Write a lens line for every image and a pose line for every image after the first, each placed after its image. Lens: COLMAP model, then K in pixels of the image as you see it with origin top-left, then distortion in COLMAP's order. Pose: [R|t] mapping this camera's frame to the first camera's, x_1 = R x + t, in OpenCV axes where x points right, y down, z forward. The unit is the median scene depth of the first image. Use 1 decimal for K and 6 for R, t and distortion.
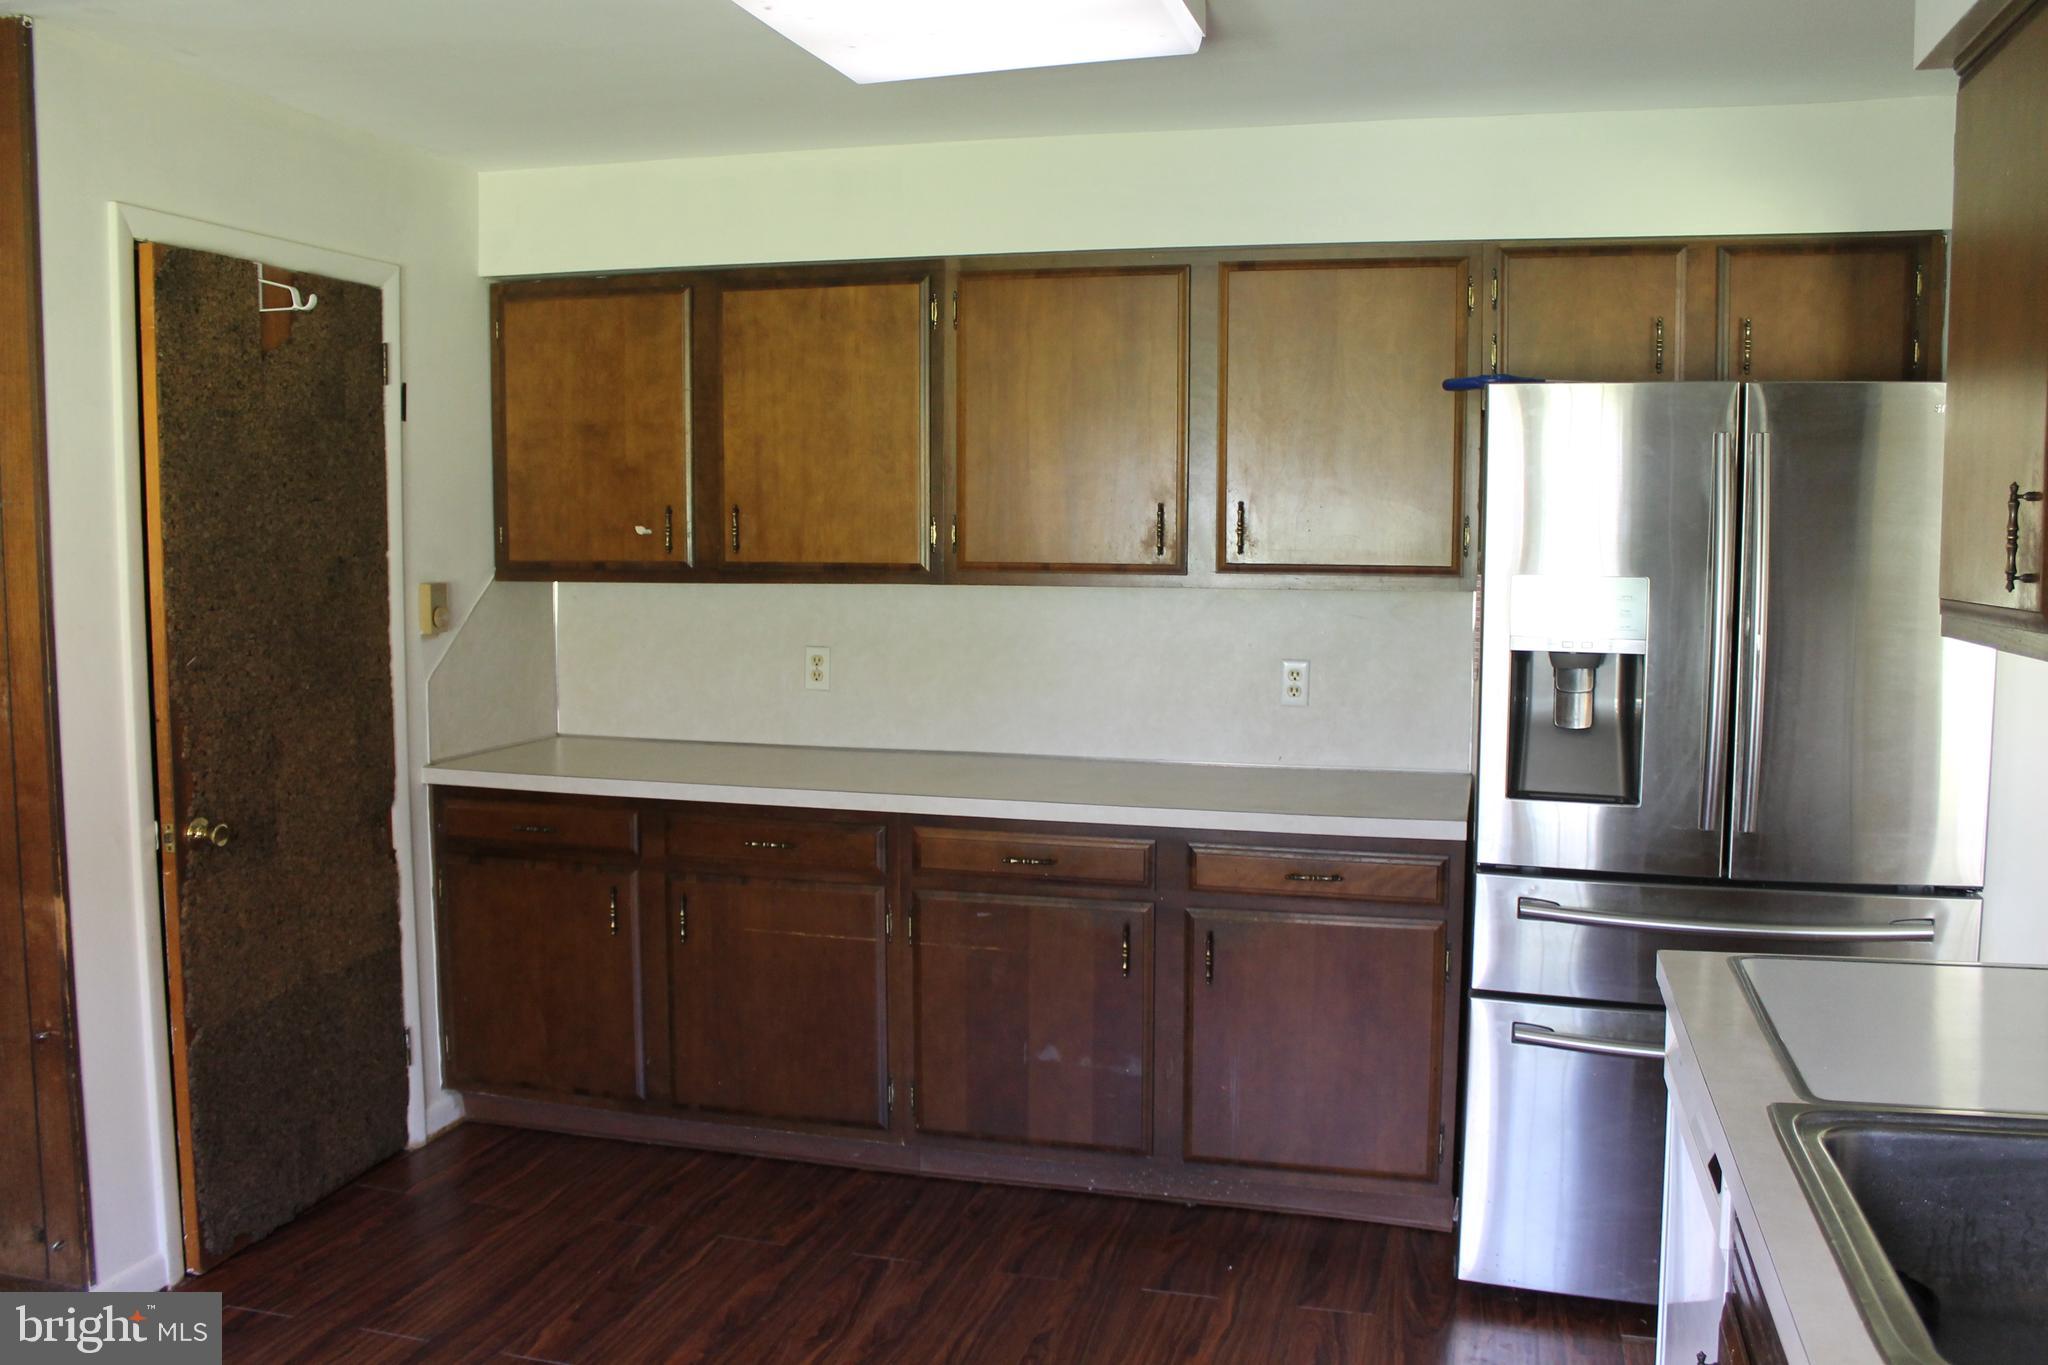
lens RADIAL K [[1758.5, 0, 1016.9], [0, 1758.5, 679.5], [0, 0, 1]] dist [-0.155280, 0.156197]
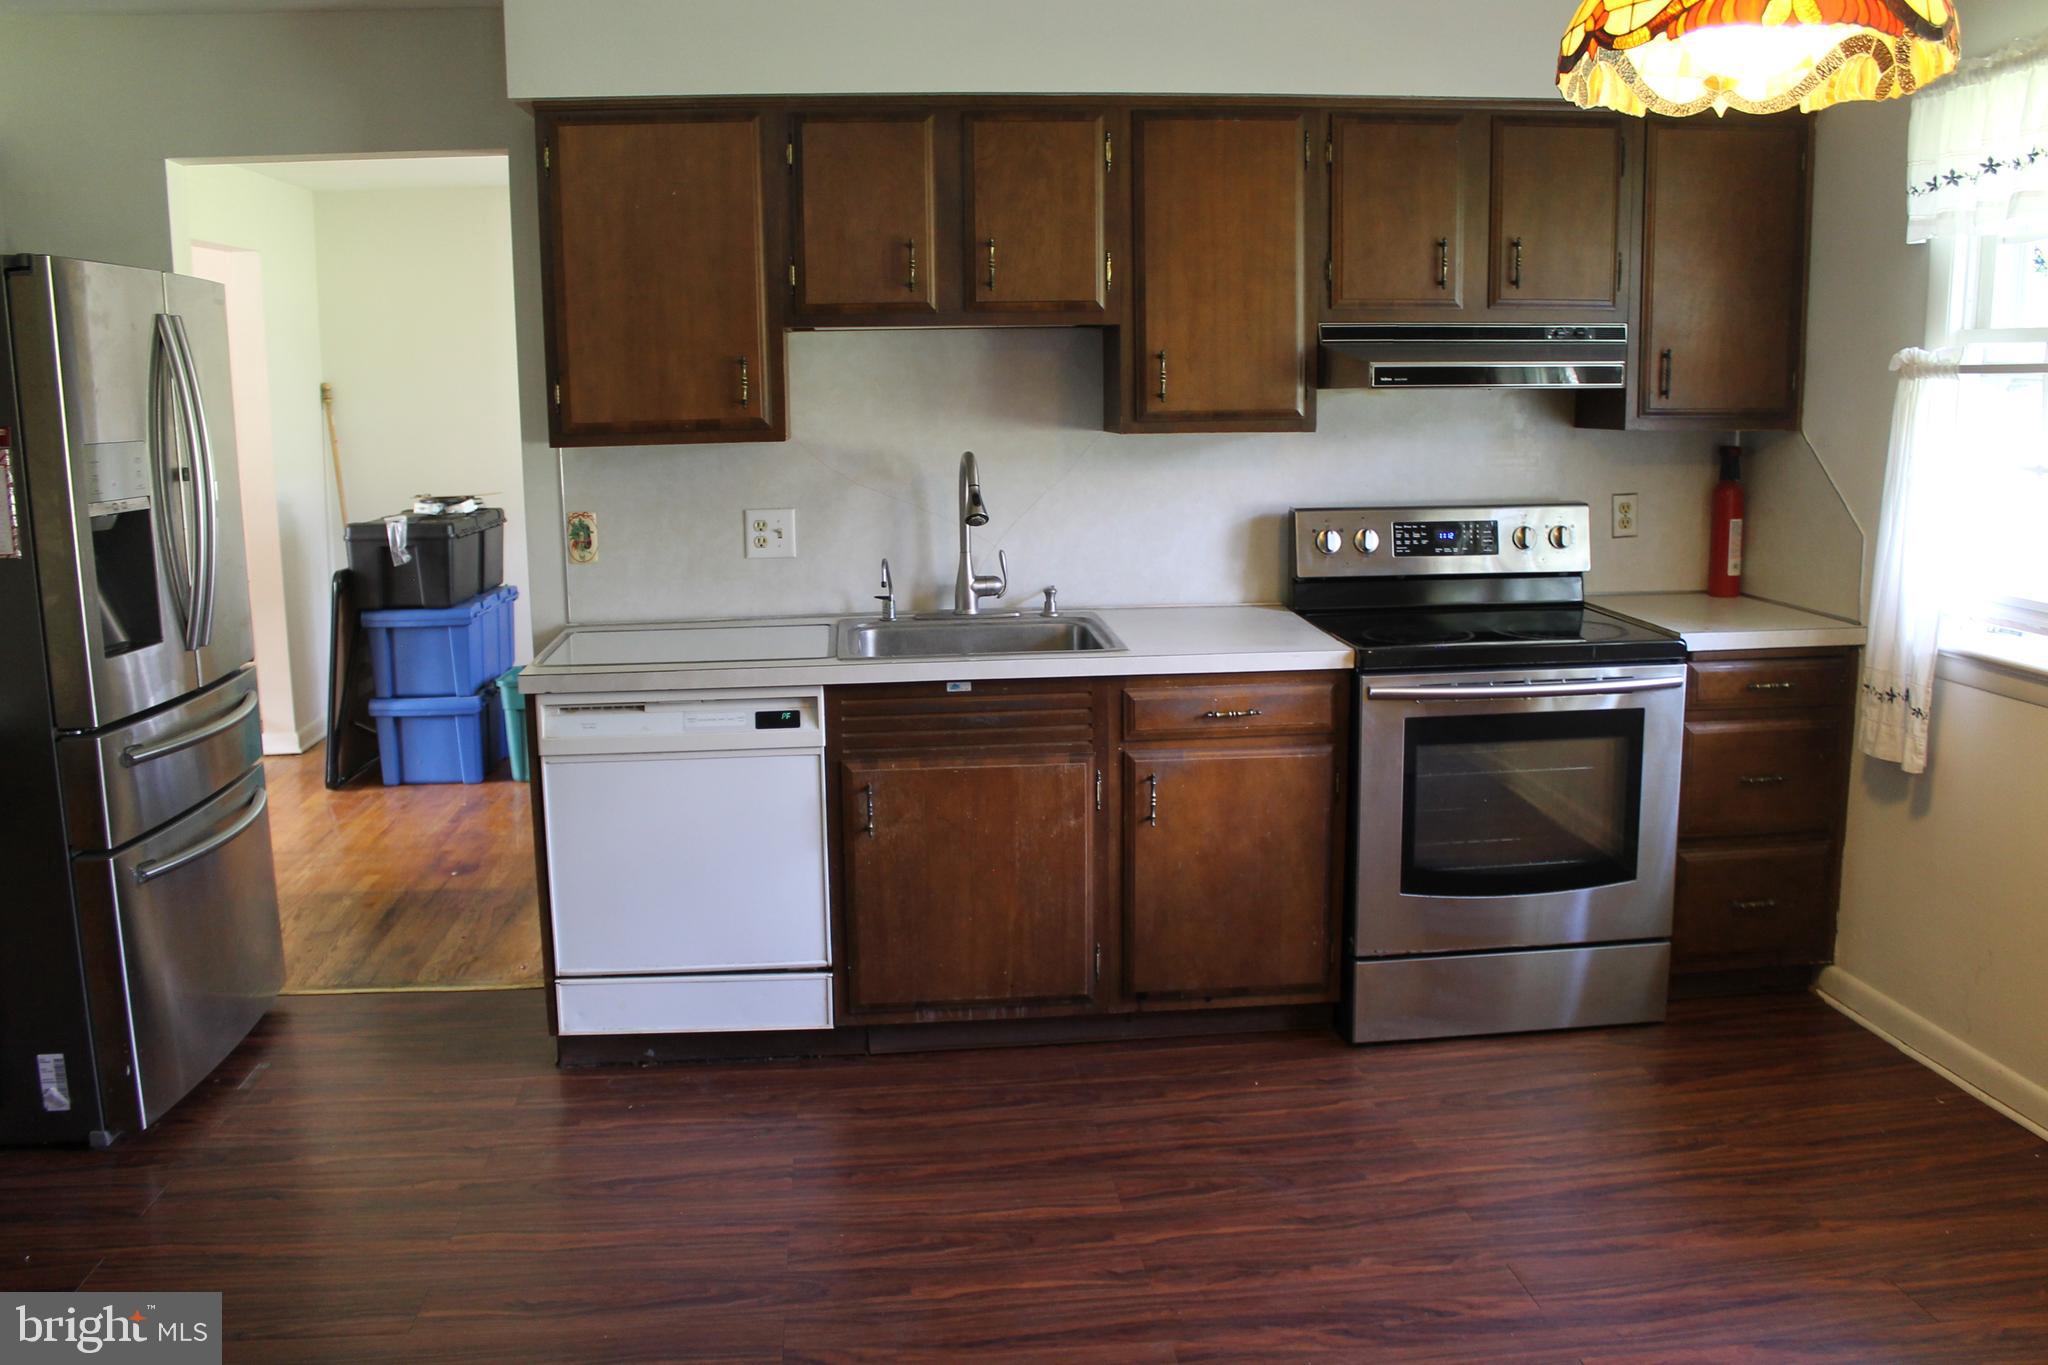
lens RADIAL K [[1758.5, 0, 1016.9], [0, 1758.5, 679.5], [0, 0, 1]] dist [-0.155280, 0.156197]
pose [[0.939708, -0.072982, 0.334100, -0.538228], [0.044986, 0.994854, 0.090789, -0.012825], [-0.339006, -0.070286, 0.938155, 0.131644]]
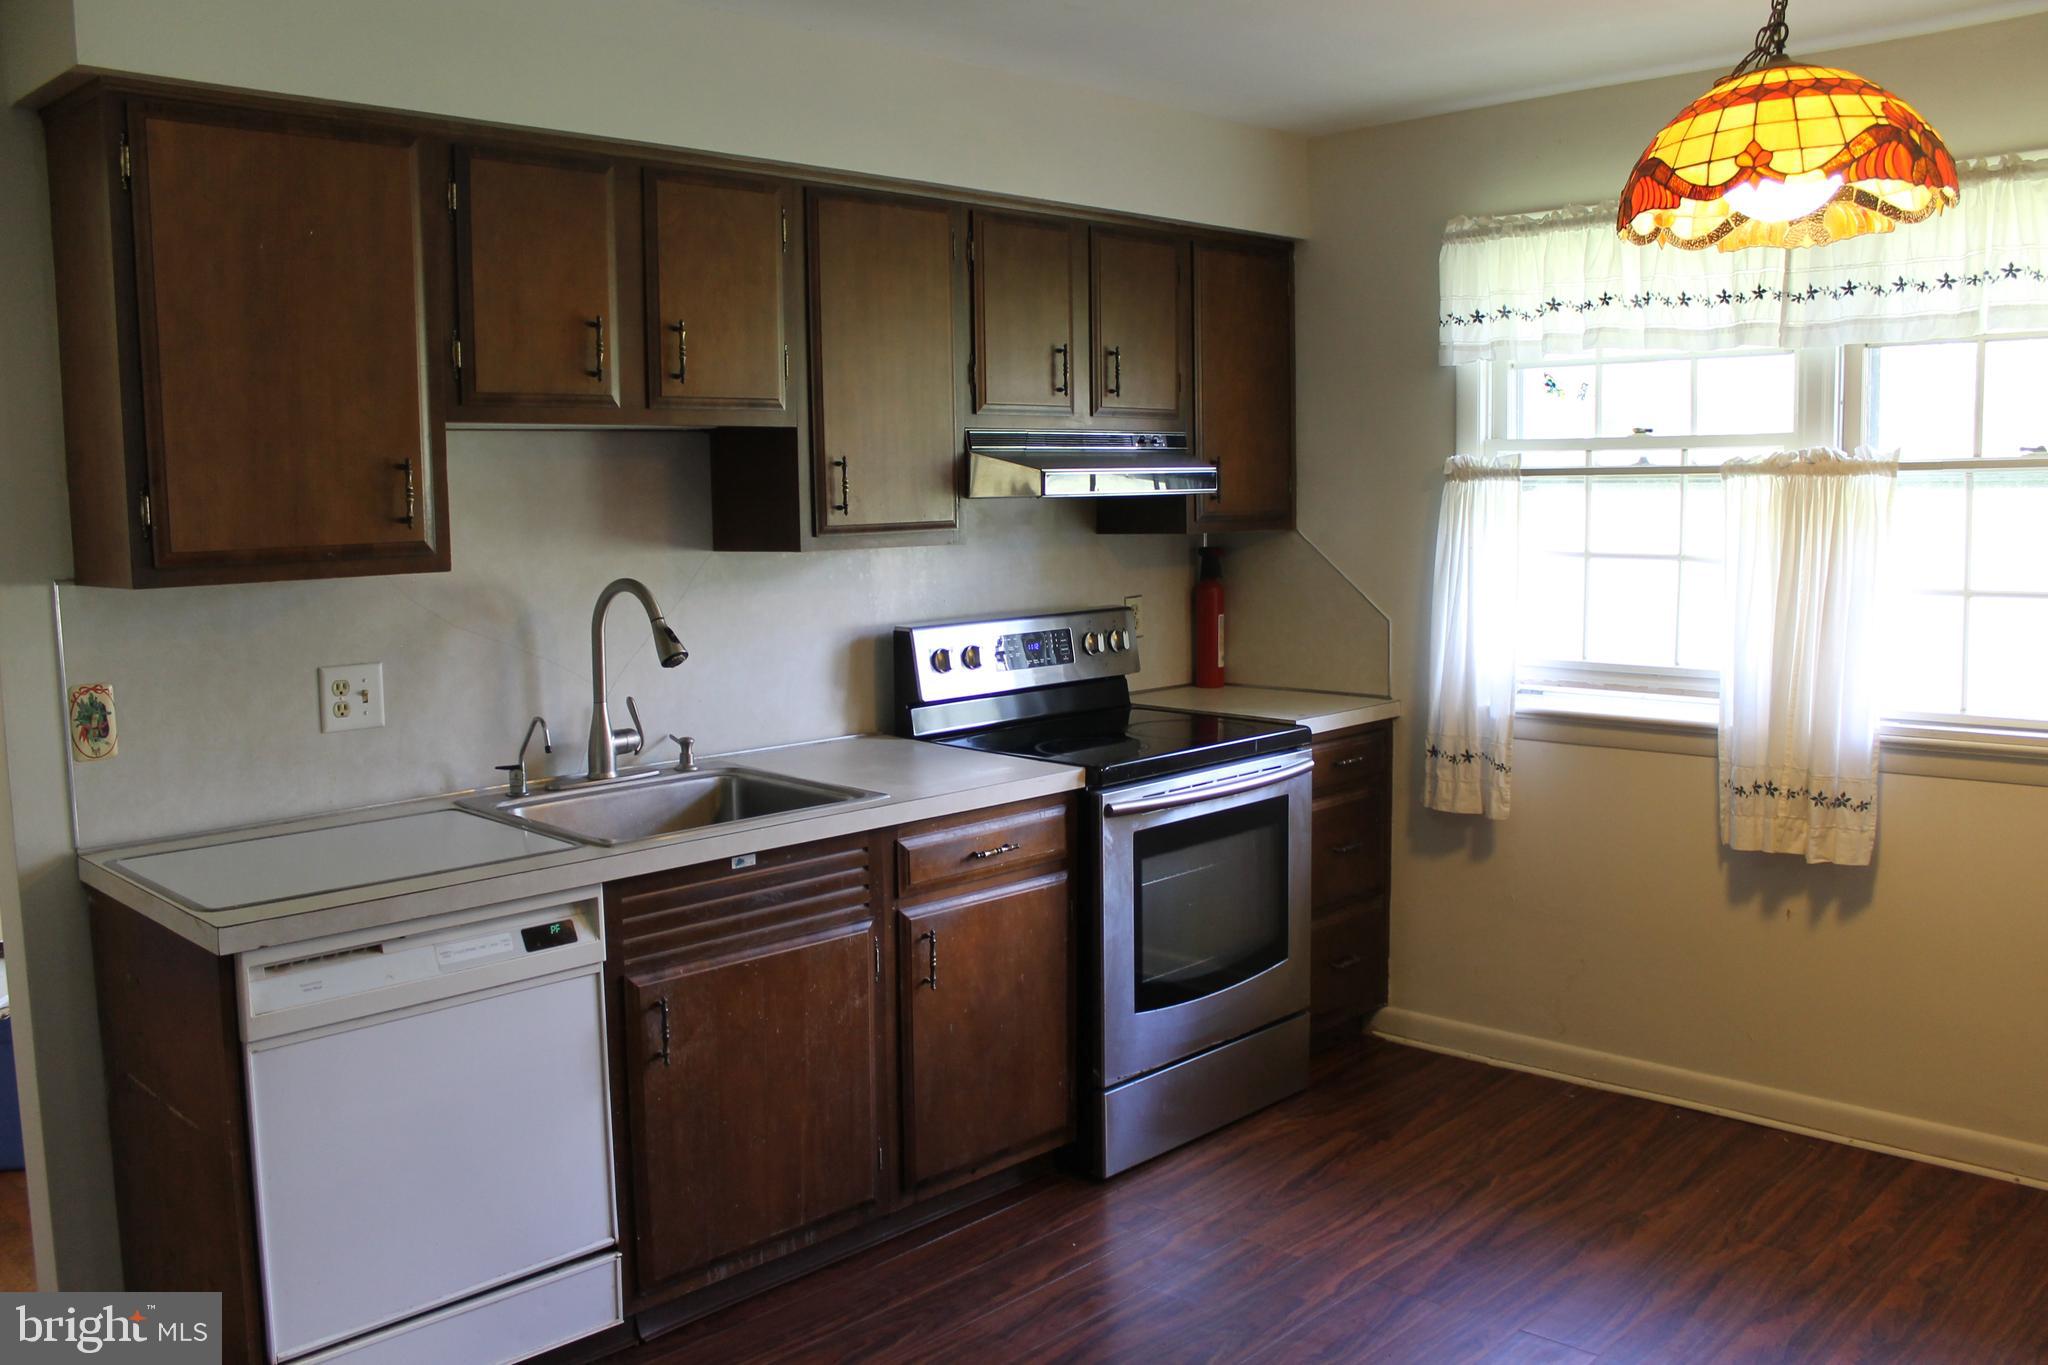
lens RADIAL K [[1758.5, 0, 1016.9], [0, 1758.5, 679.5], [0, 0, 1]] dist [-0.155280, 0.156197]
pose [[0.494728, -0.105065, 0.862673, -1.131924], [0.091621, 0.993439, 0.068448, -0.075670], [-0.864204, 0.045176, 0.501109, 0.908067]]
